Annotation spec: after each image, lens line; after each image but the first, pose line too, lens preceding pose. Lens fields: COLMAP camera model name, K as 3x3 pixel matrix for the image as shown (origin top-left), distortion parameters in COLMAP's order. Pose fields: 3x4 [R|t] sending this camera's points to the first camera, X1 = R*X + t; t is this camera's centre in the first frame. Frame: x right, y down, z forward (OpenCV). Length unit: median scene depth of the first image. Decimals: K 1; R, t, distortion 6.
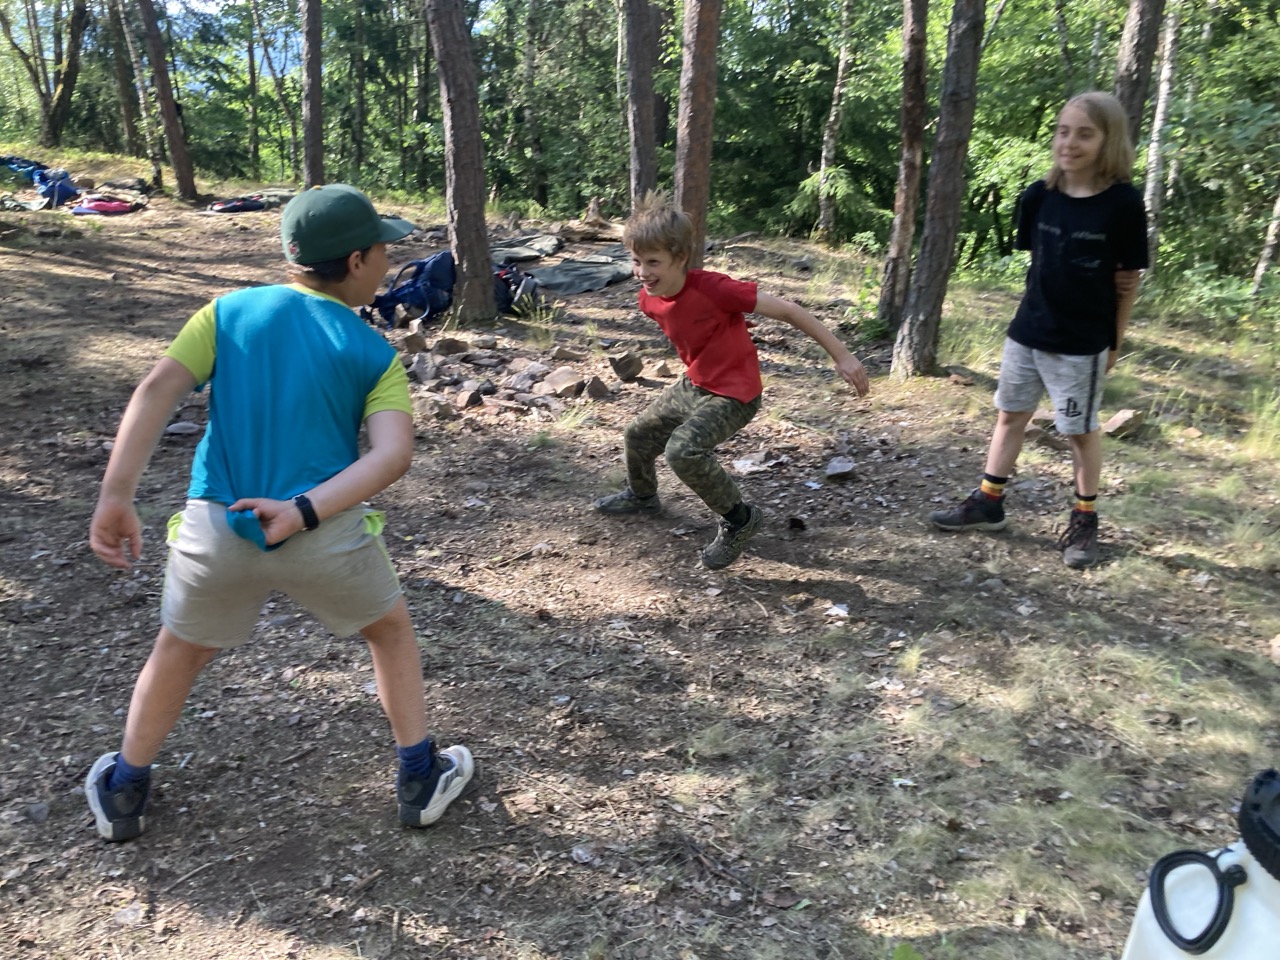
lens RADIAL K [[1060.1, 0, 600.7], [0, 1060.1, 478.8], [0, 0, 1]] dist [0.002323, -0.004363]
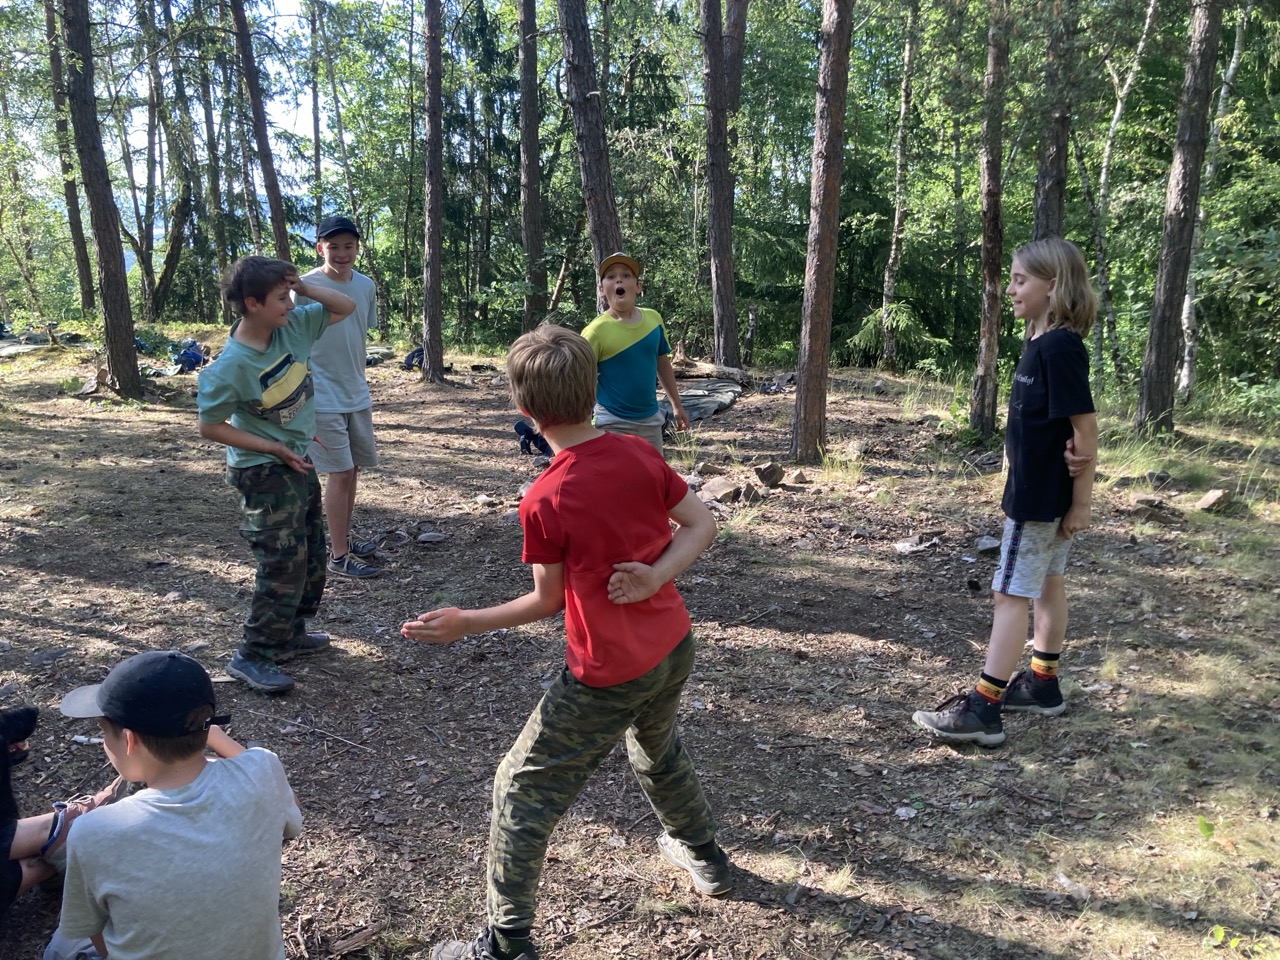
lens RADIAL K [[1051.3, 0, 597.0], [0, 1051.3, 503.3], [0, 0, 1]] dist [-0.000919, -0.020859]
pose [[0.998882, -0.044386, -0.016276, -0.086962], [0.042293, 0.992816, -0.111931, 0.026257], [0.021127, 0.111117, 0.993583, -0.083531]]
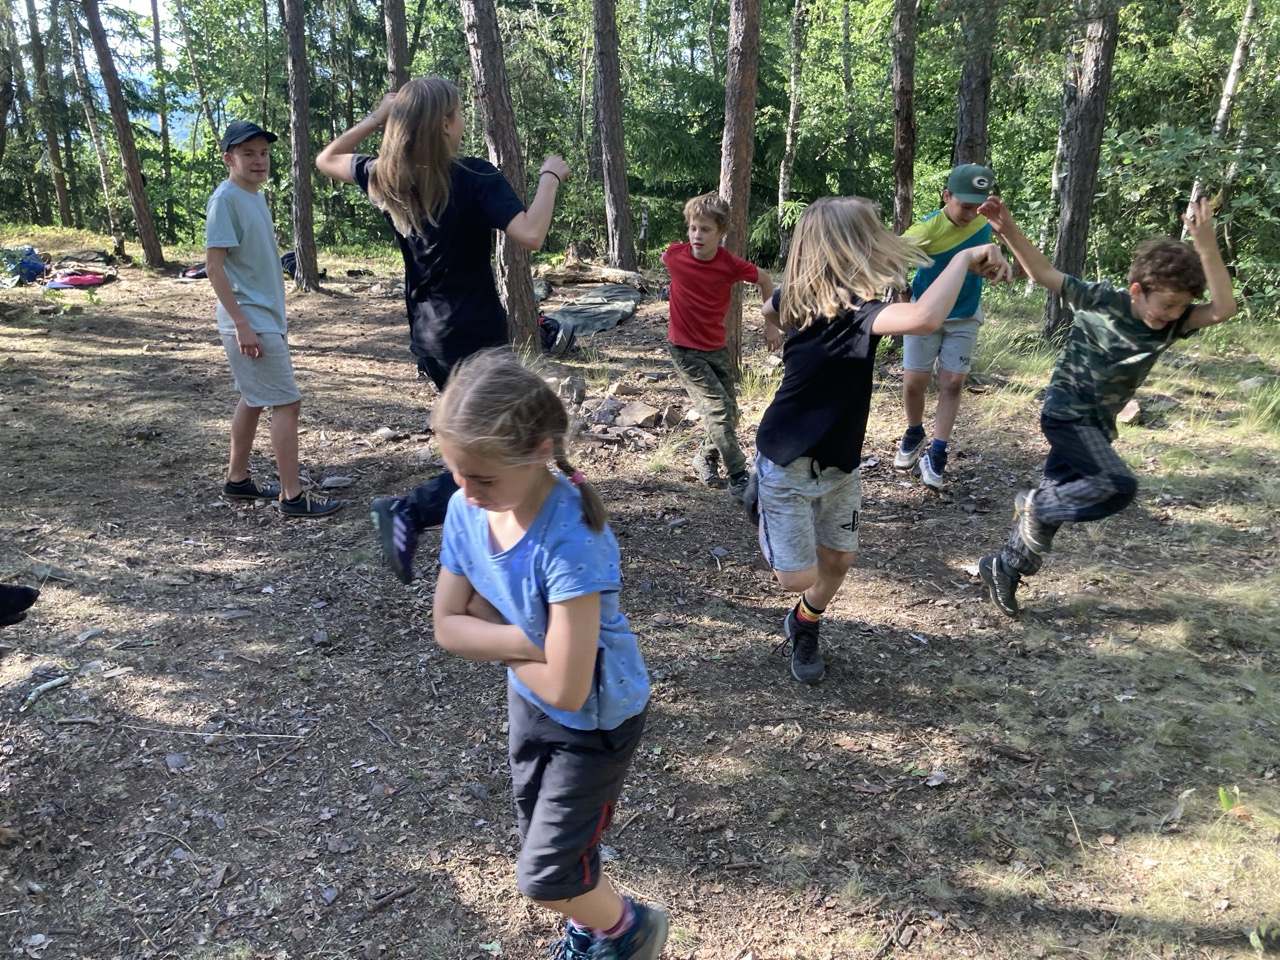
lens RADIAL K [[1060.1, 0, 600.7], [0, 1060.1, 478.8], [0, 0, 1]] dist [0.002323, -0.004363]
pose [[0.991374, -0.083875, 0.100706, -0.110020], [0.086901, 0.995877, -0.026040, 0.000705], [-0.098107, 0.034566, 0.994575, -0.053064]]
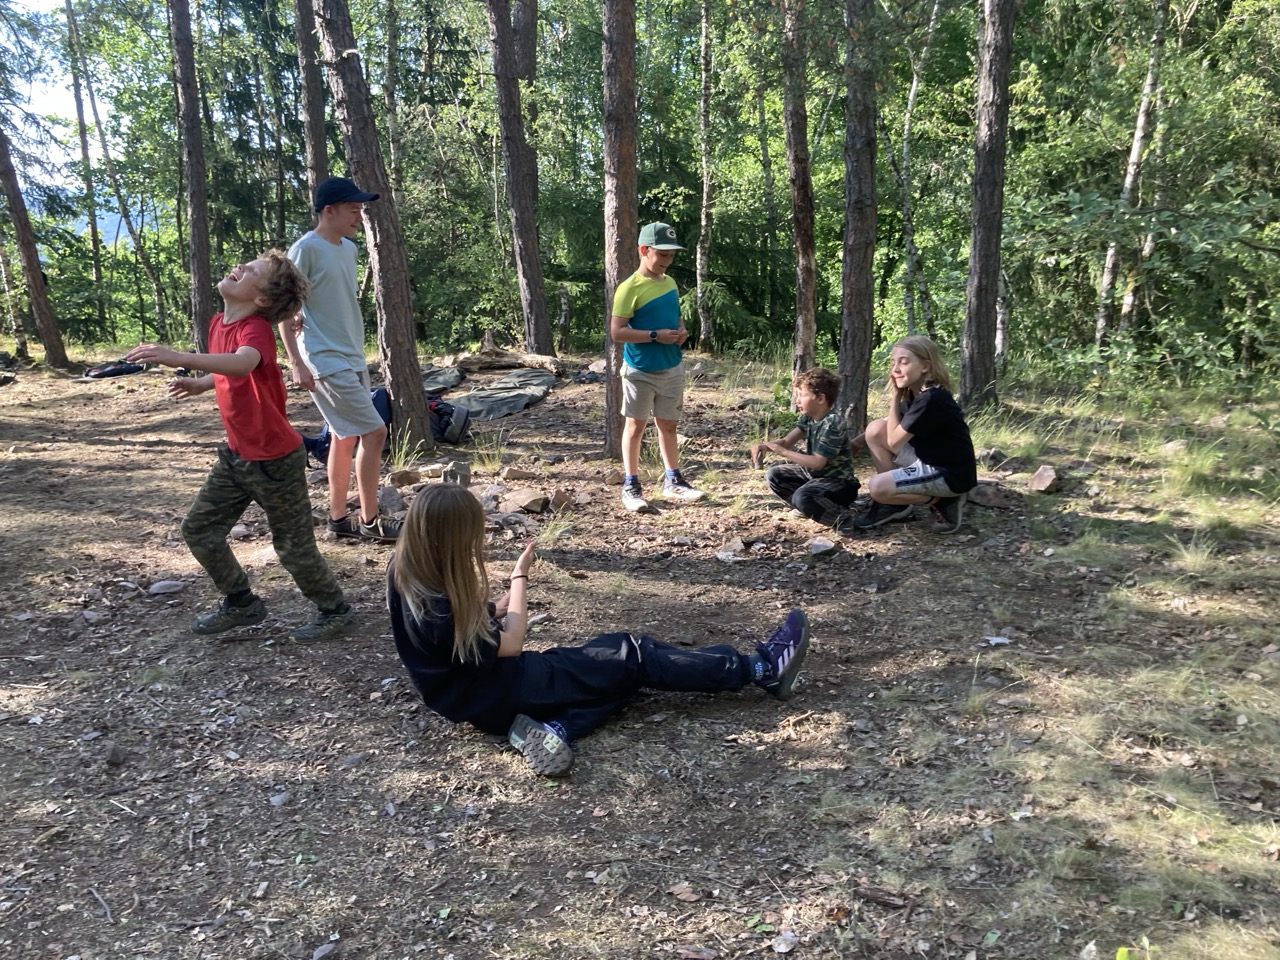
lens RADIAL K [[1055.8, 0, 603.7], [0, 1055.8, 464.0], [0, 0, 1]] dist [0.016804, -0.020307]
pose [[0.983952, -0.106282, 0.143329, -0.059068], [0.124097, 0.984780, -0.121687, 0.004432], [-0.128214, 0.137521, 0.982166, -0.007997]]
